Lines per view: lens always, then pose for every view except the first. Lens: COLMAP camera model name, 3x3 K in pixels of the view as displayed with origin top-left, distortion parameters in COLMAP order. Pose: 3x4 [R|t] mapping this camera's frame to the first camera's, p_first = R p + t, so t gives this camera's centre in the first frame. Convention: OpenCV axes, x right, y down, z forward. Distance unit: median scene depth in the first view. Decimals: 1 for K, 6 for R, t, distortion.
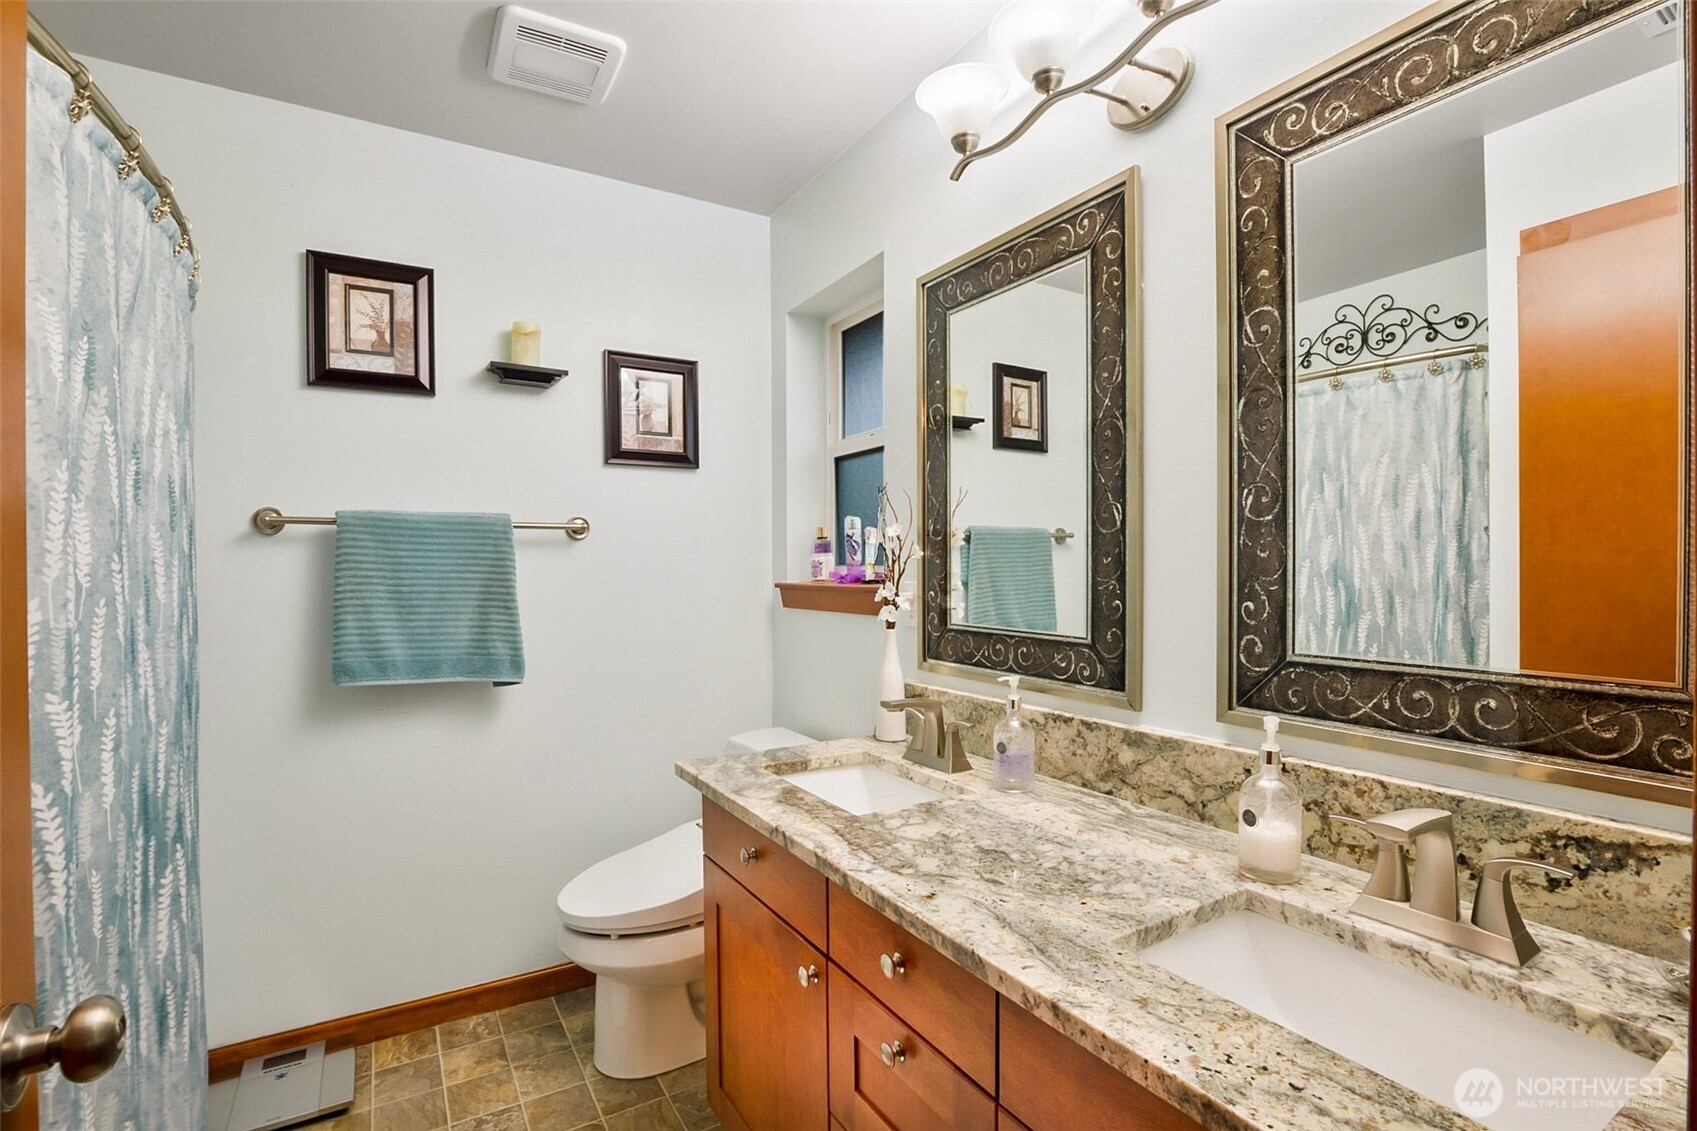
lens RADIAL K [[779.9, 0, 848.5], [0, 779.9, 565.5], [0, 0, 1]] dist [-0.000972, -0.000242]
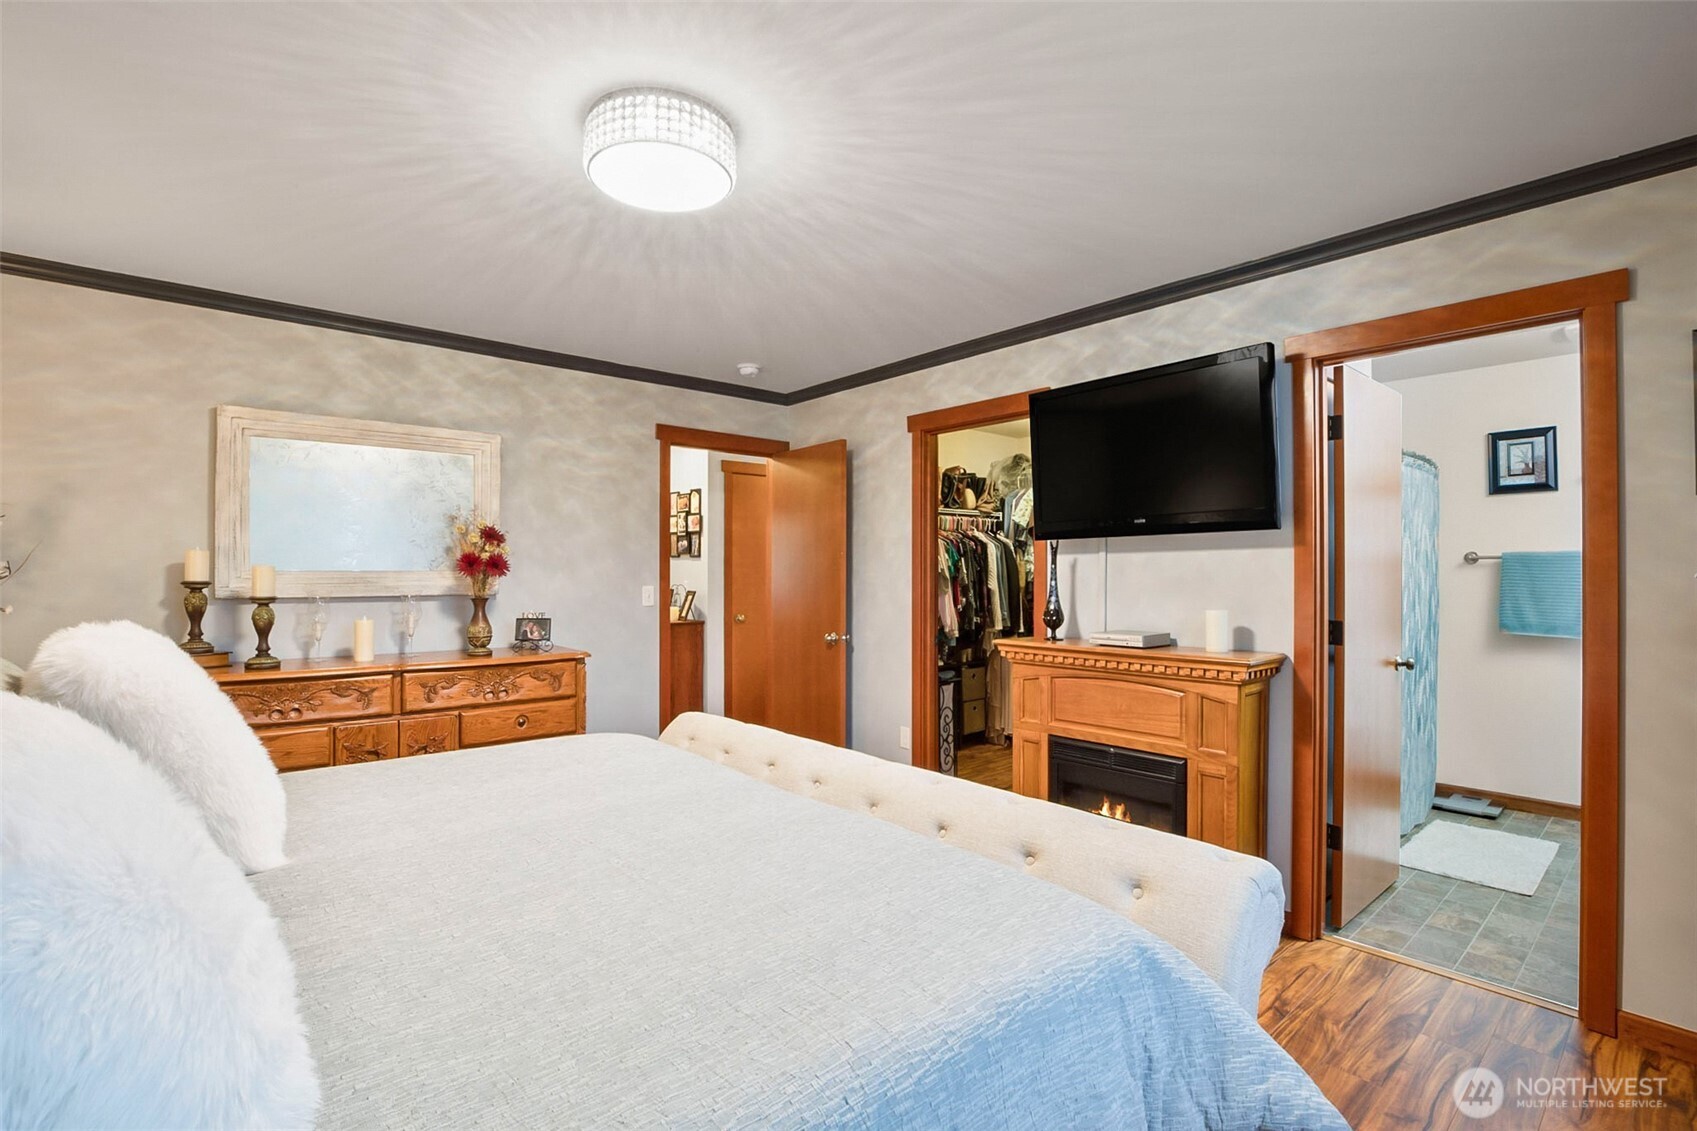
lens RADIAL K [[779.9, 0, 848.5], [0, 779.9, 565.5], [0, 0, 1]] dist [-0.000972, -0.000242]
pose [[0.196129, -0.003184, -0.980573, 1.093152], [0.003201, 0.999991, -0.002607, -0.034561], [0.980573, -0.002628, 0.196138, -1.186373]]
